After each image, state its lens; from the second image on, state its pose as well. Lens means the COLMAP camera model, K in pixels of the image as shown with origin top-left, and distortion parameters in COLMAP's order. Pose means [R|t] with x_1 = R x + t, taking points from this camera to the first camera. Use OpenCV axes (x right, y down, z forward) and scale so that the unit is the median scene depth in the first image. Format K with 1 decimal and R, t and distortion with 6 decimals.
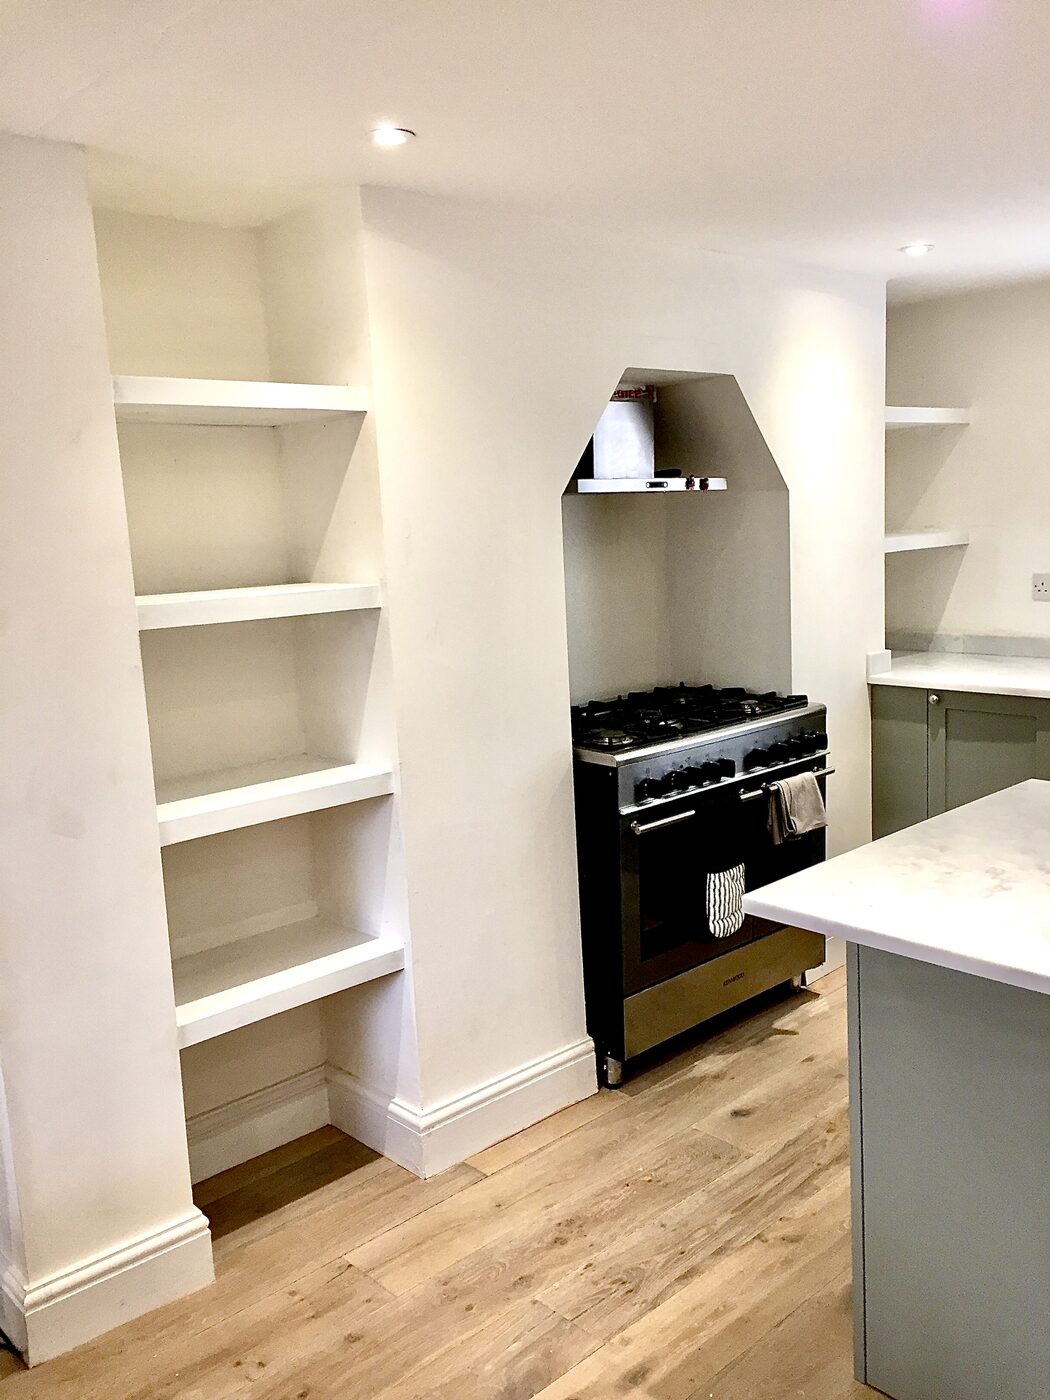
lens RADIAL K [[1167.9, 0, 525.0], [0, 1167.9, 700.0], [0, 0, 1]] dist [0.008769, 0.006247]
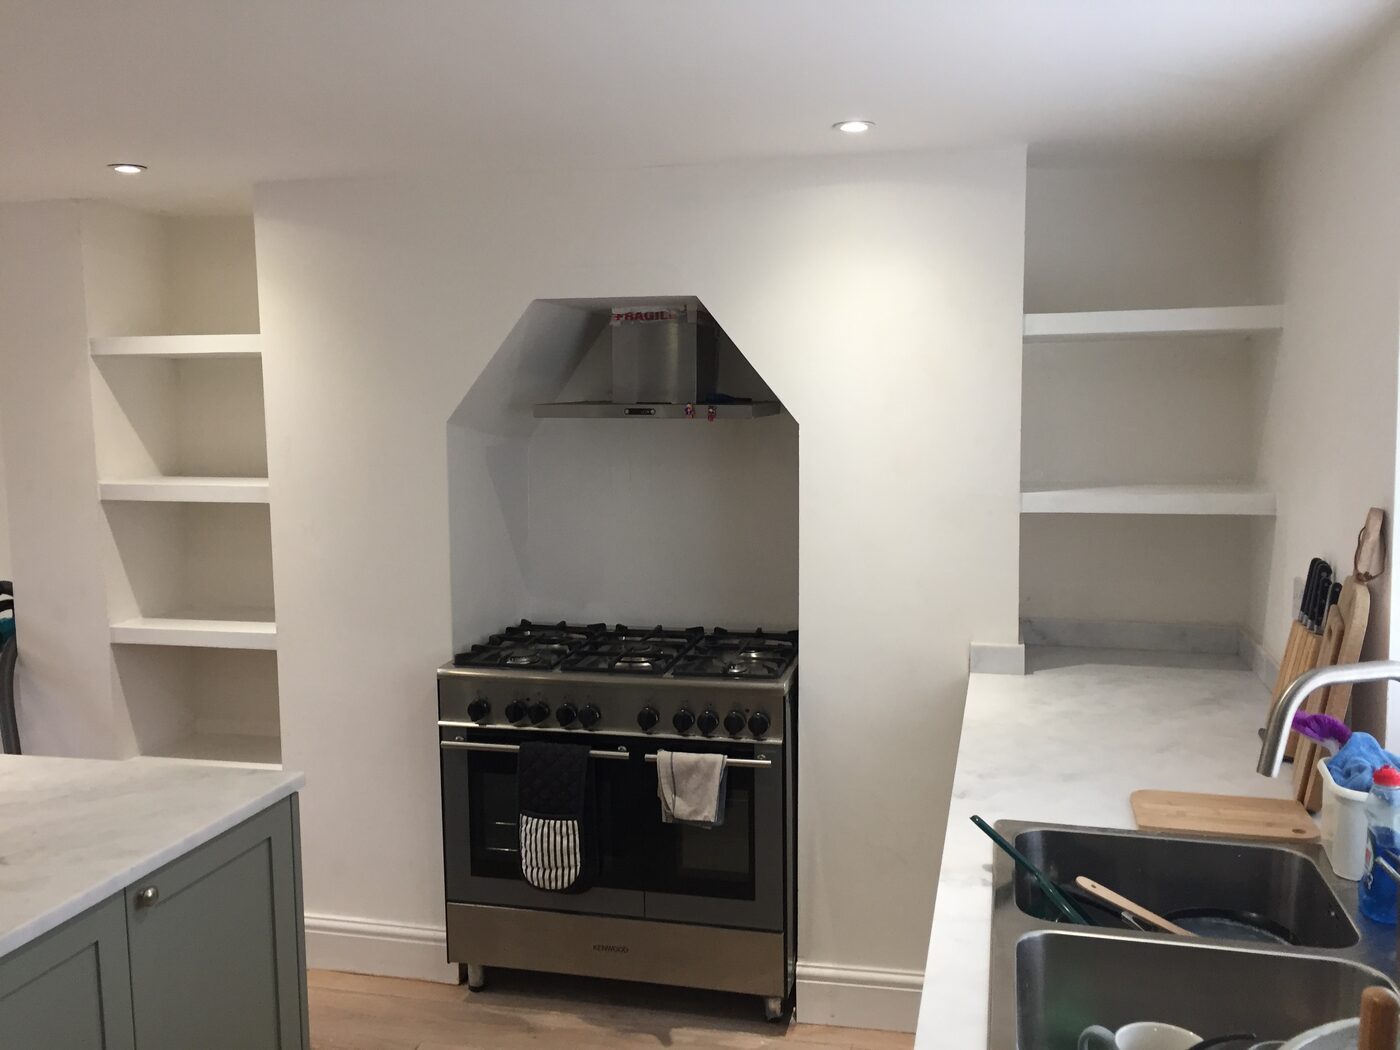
lens RADIAL K [[1167.9, 0, 700.0], [0, 1167.9, 525.0], [0, 0, 1]] dist [0.008769, 0.006247]
pose [[0.577016, 0.124028, -0.807261, 0.949641], [-0.148906, 0.987812, 0.045333, -0.147651], [0.803044, 0.094048, 0.588451, 0.498308]]
